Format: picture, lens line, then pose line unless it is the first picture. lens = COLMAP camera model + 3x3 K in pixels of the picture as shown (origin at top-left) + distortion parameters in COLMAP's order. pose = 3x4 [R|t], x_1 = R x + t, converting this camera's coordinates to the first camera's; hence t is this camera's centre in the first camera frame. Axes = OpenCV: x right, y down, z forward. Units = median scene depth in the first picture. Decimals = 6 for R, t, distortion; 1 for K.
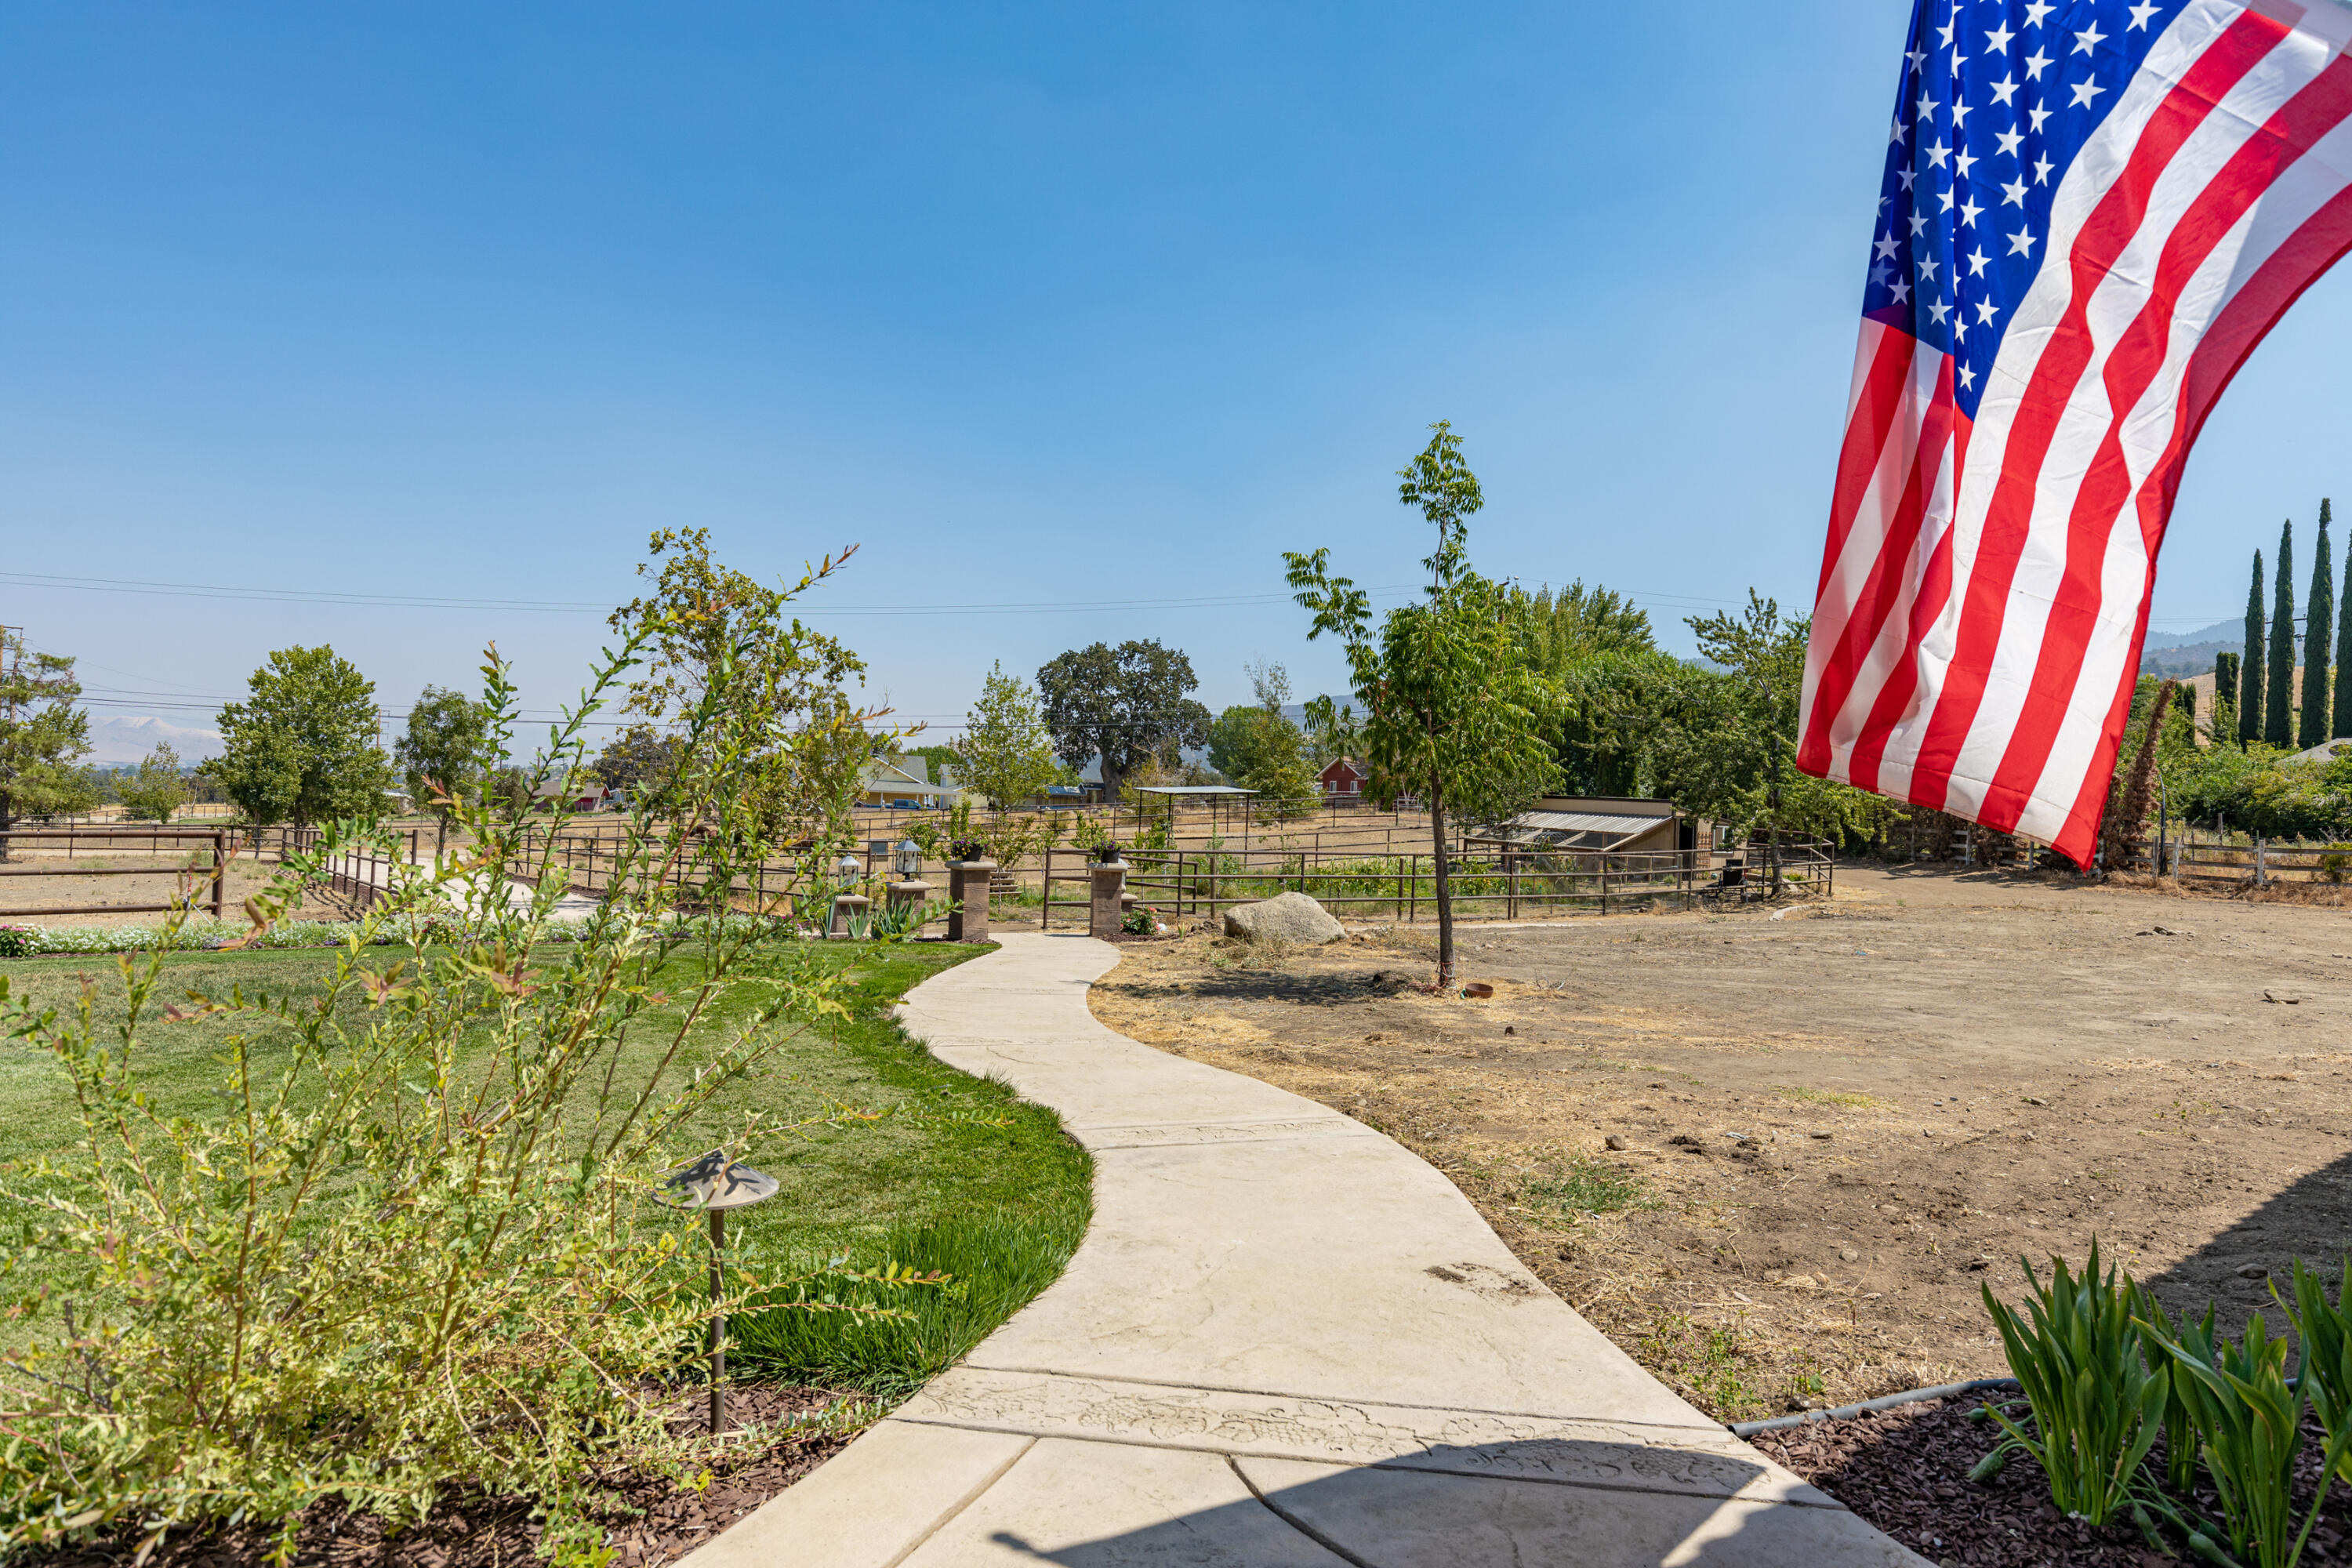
lens RADIAL K [[1391.1, 0, 1182.5], [0, 1391.1, 771.2], [0, 0, 1]] dist [0.003839, -0.001275]
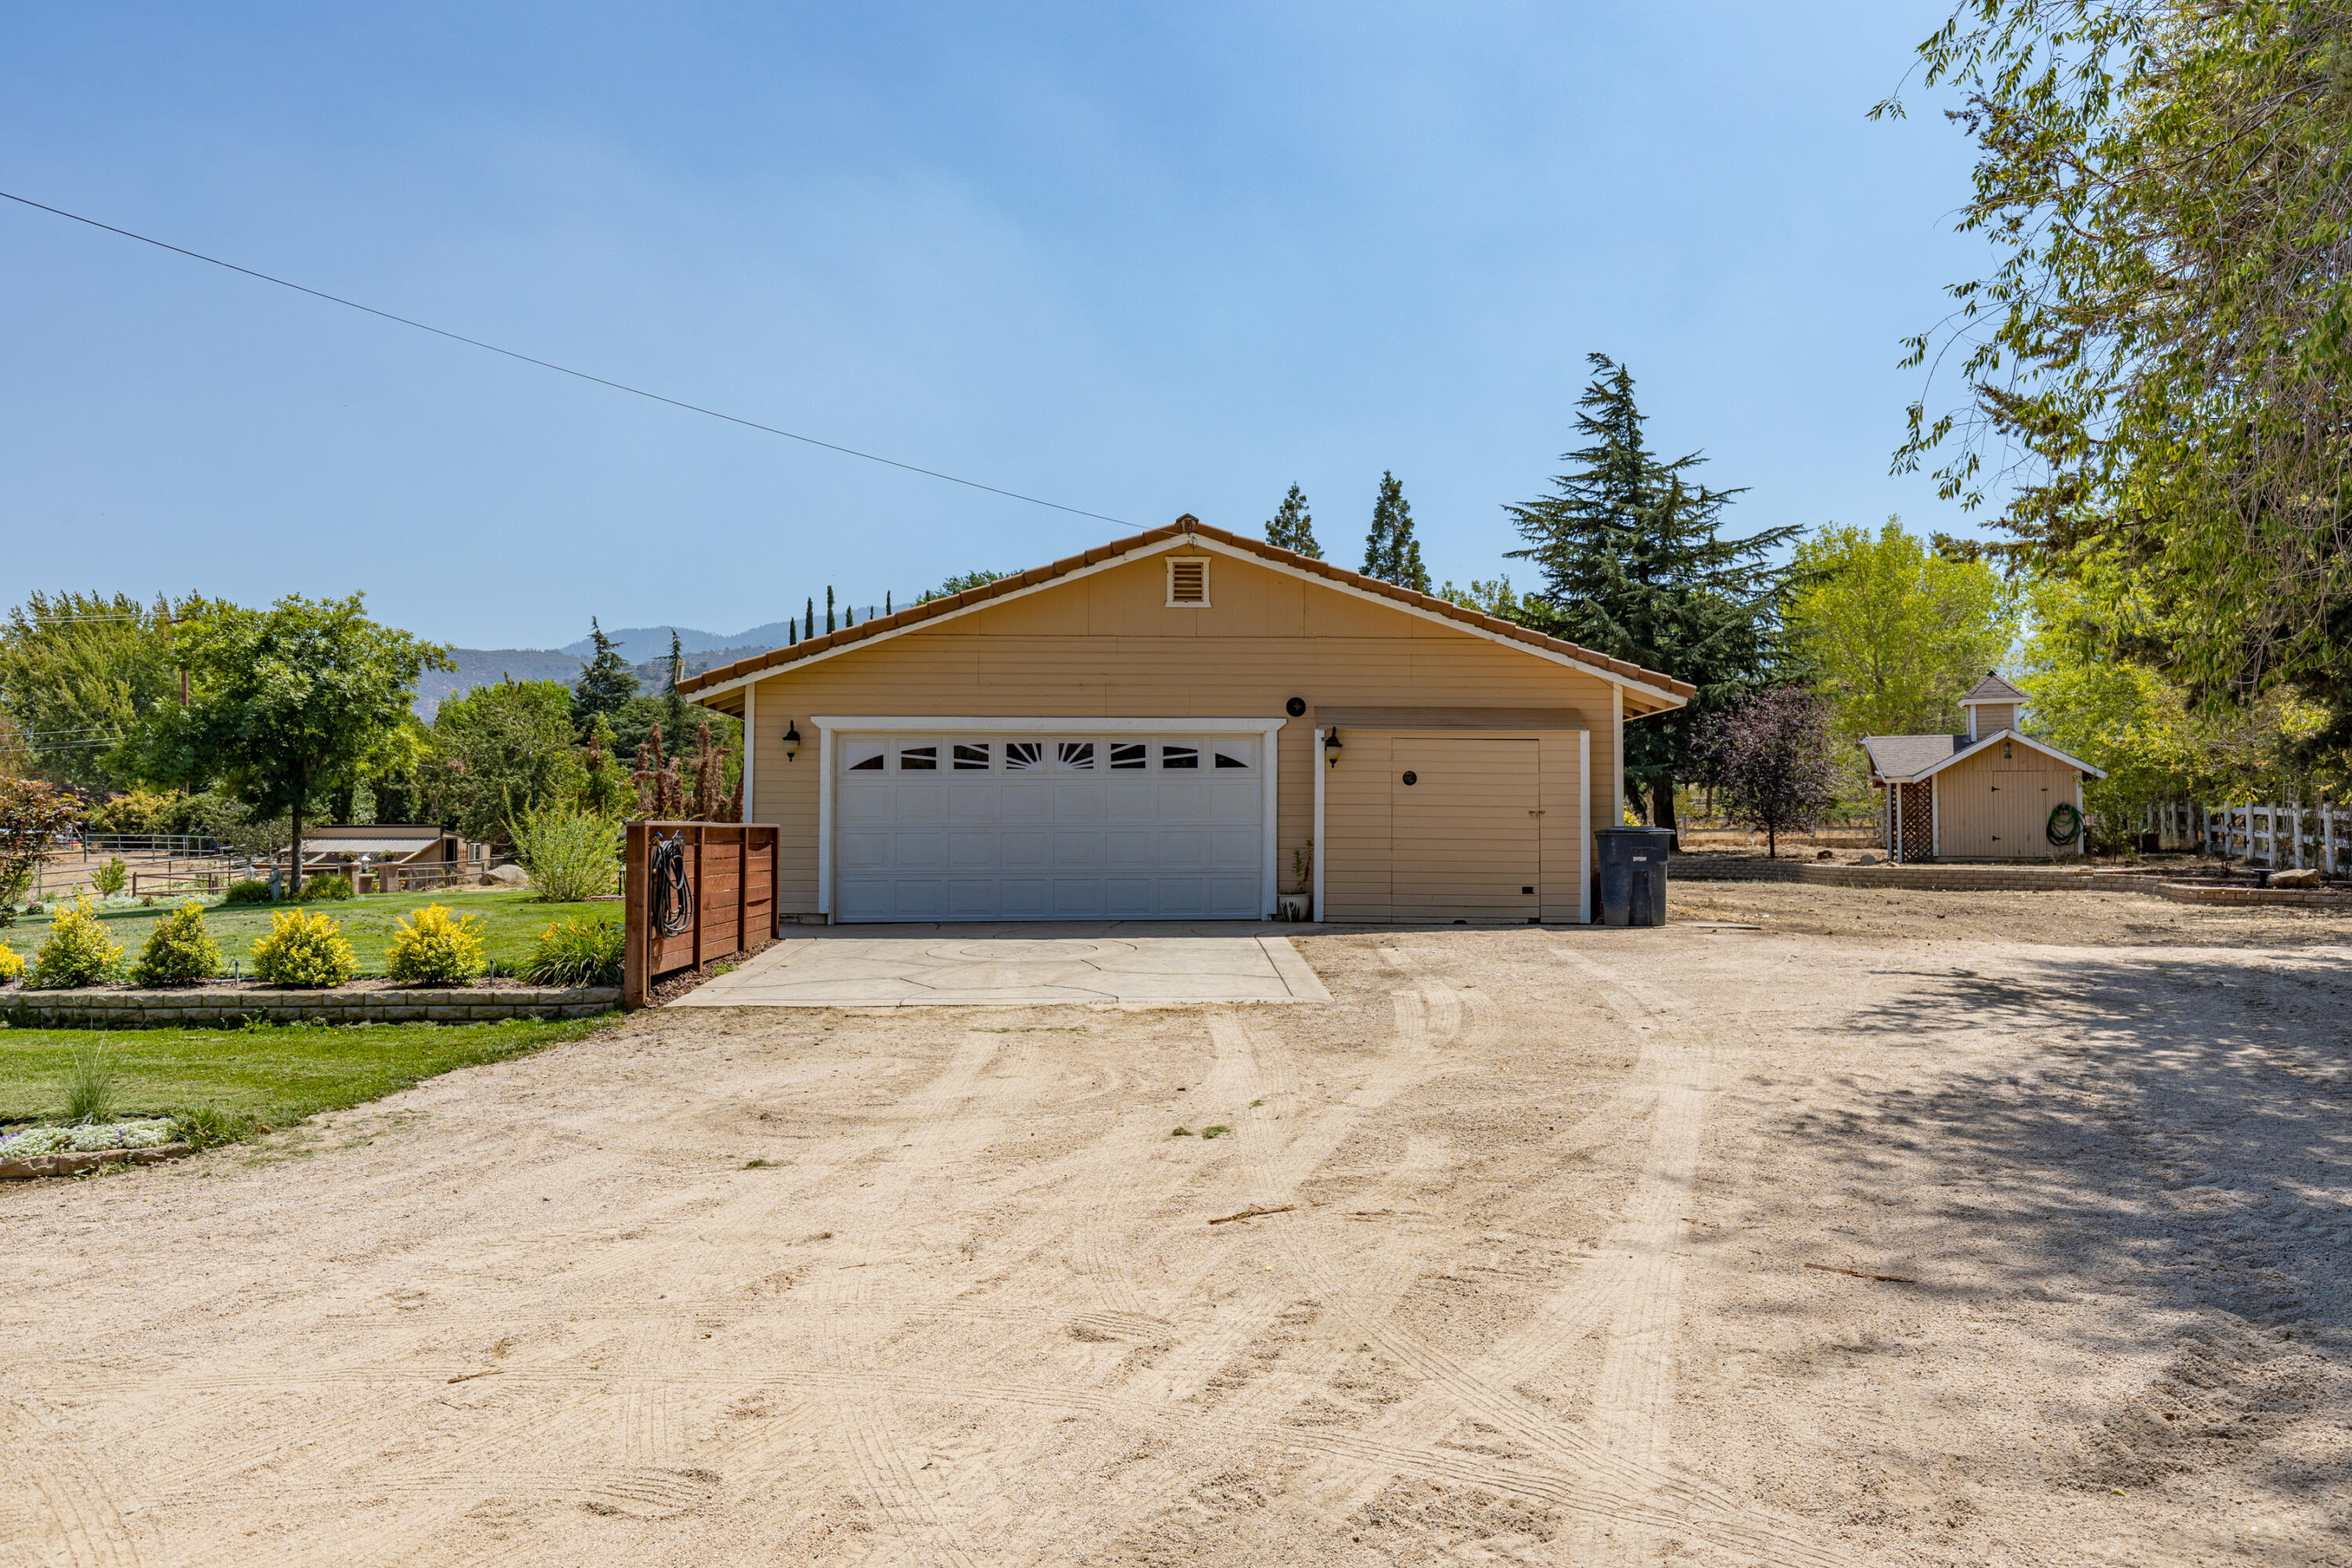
lens RADIAL K [[1711.7, 0, 1168.6], [0, 1711.7, 766.8], [0, 0, 1]] dist [0.024635, -0.002851]
pose [[0.644922, -0.011643, 0.764160, -0.475855], [0.019100, 0.999817, -0.000885, -0.021416], [-0.764010, 0.015167, 0.645026, -0.629300]]
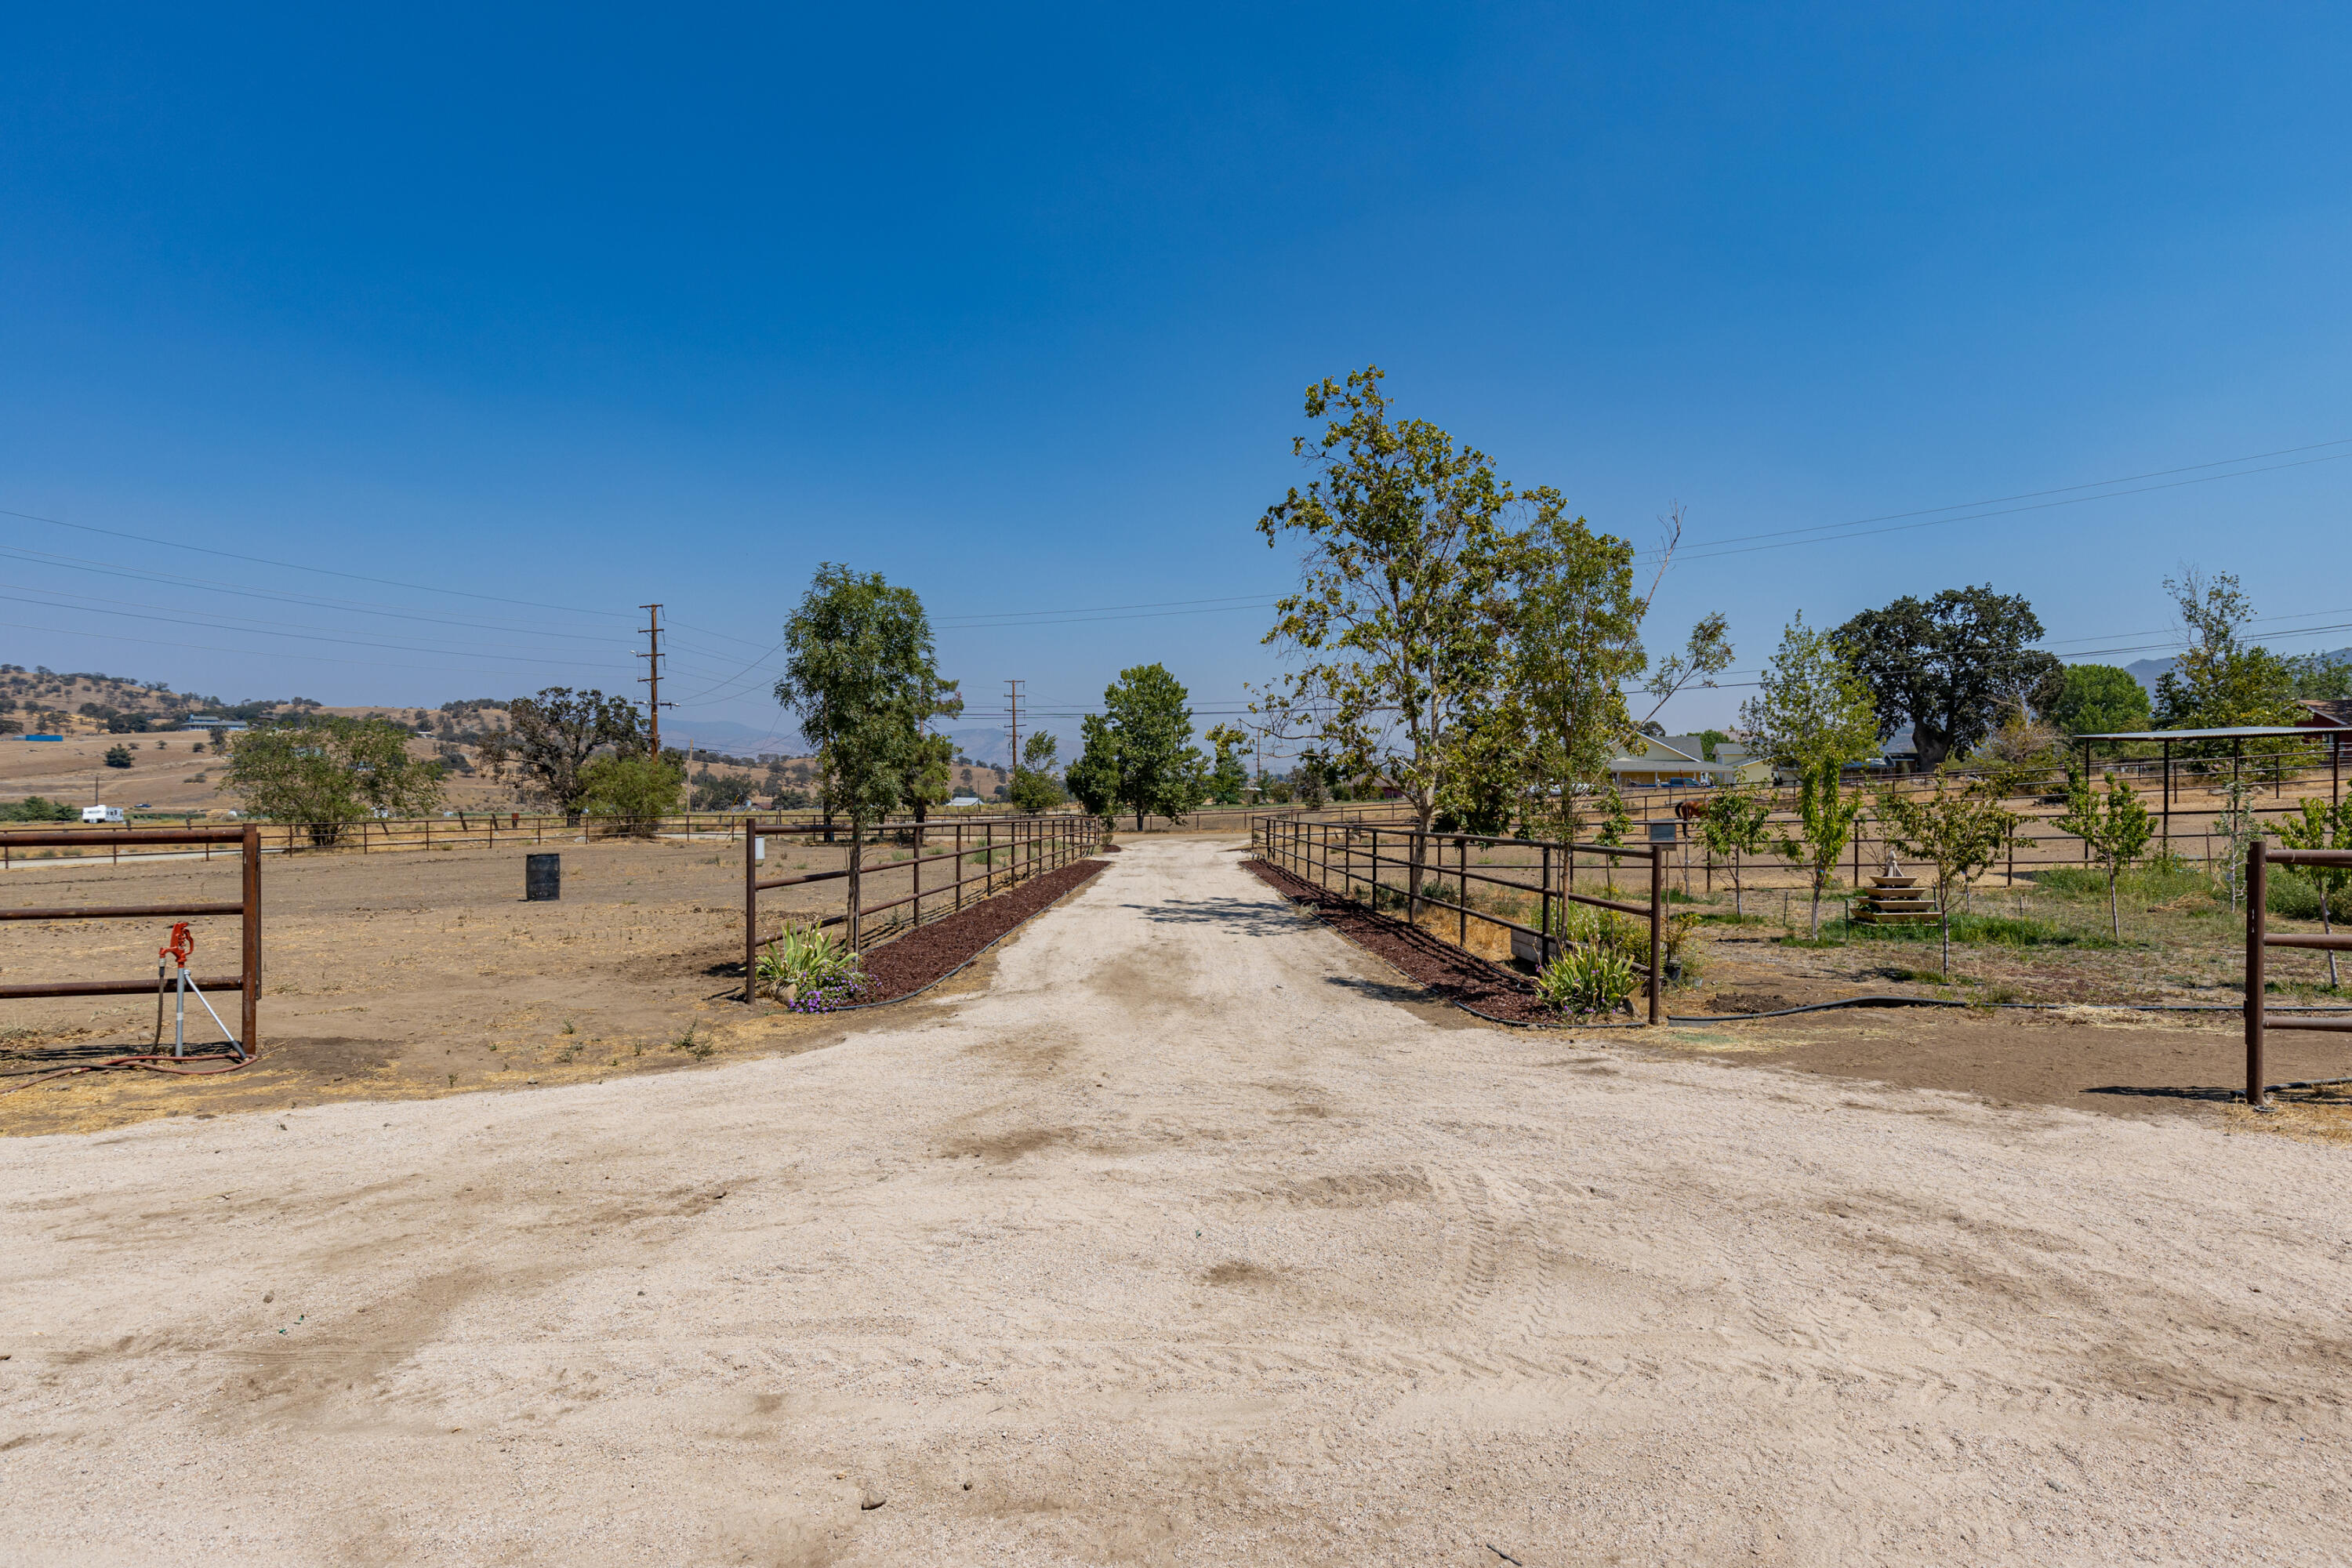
lens RADIAL K [[1128.9, 0, 1177.6], [0, 1128.9, 776.9], [0, 0, 1]] dist [-0.003371, 0.003194]
pose [[0.817481, -0.033922, -0.574956, -0.087785], [0.040524, 0.999178, -0.001334, 0.017727], [0.574529, -0.022209, 0.818183, 0.384873]]
